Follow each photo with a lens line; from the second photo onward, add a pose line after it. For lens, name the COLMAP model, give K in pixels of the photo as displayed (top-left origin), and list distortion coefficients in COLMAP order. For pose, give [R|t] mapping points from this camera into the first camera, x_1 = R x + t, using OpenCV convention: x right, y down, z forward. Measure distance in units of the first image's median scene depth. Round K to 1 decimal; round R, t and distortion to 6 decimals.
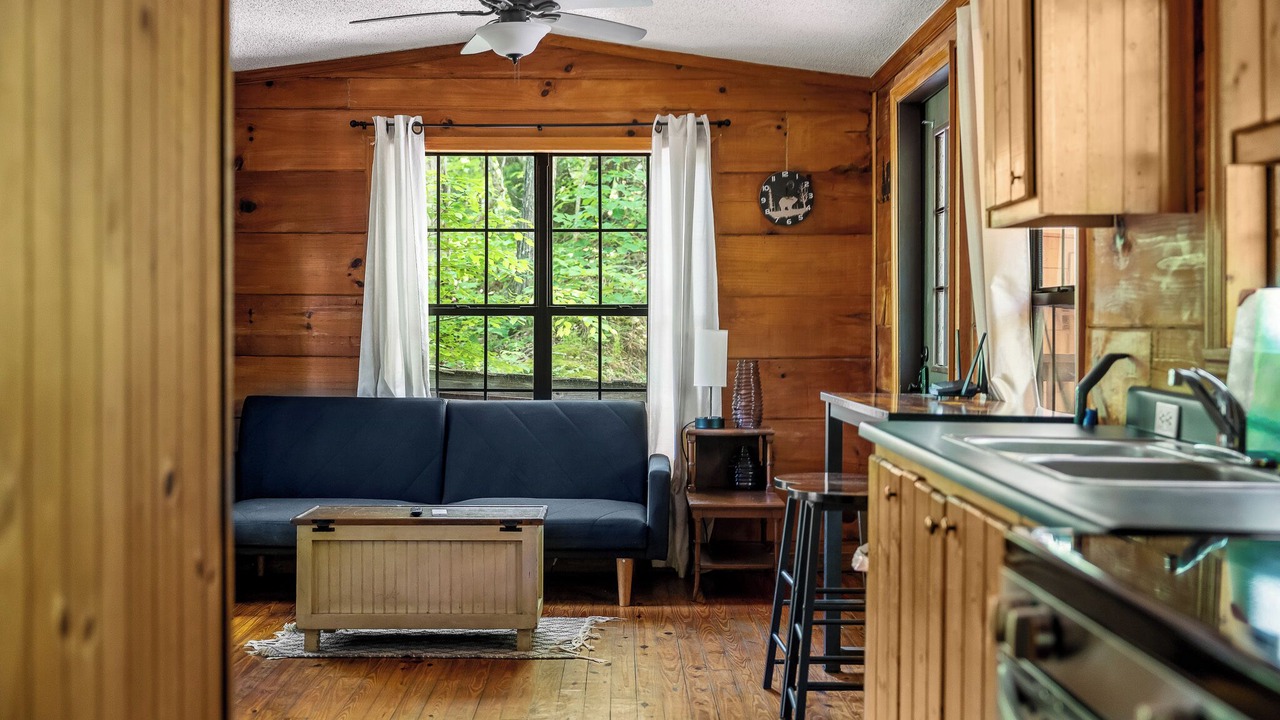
lens RADIAL K [[1419.6, 0, 639.8], [0, 1419.6, 332.3], [0, 0, 1]] dist [0.009786, -0.004204]
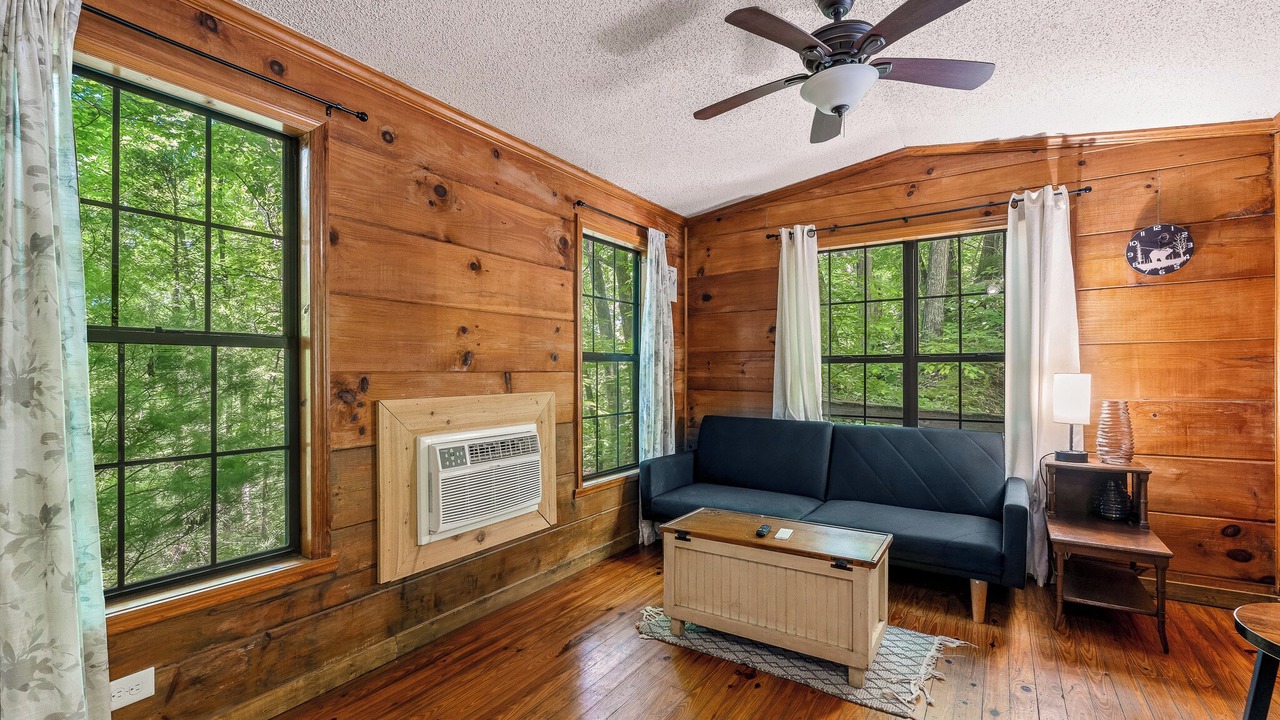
lens RADIAL K [[555.4, 0, 634.6], [0, 555.4, 370.9], [0, 0, 1]] dist [-0.002084, -0.000636]
pose [[0.827907, -0.004905, -0.560845, 0.009760], [0.004498, 0.999988, -0.002106, -0.004223], [0.560848, -0.000779, 0.827918, 0.437395]]
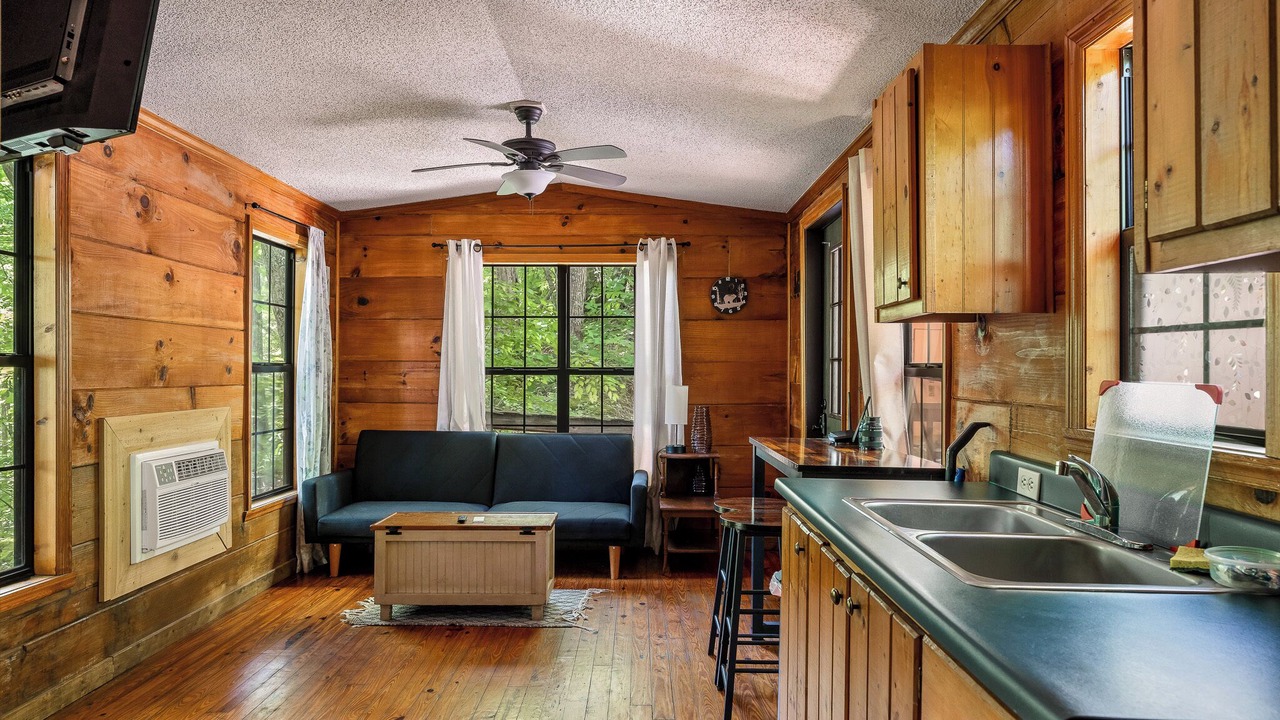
lens RADIAL K [[844.1, 0, 638.7], [0, 844.1, 371.3], [0, 0, 1]] dist [-0.003061, -0.000292]
pose [[0.999901, 0.000584, -0.014081, 0.022967], [-0.000595, 1.000000, -0.000755, -0.015513], [0.014080, 0.000764, 0.999901, 0.129463]]
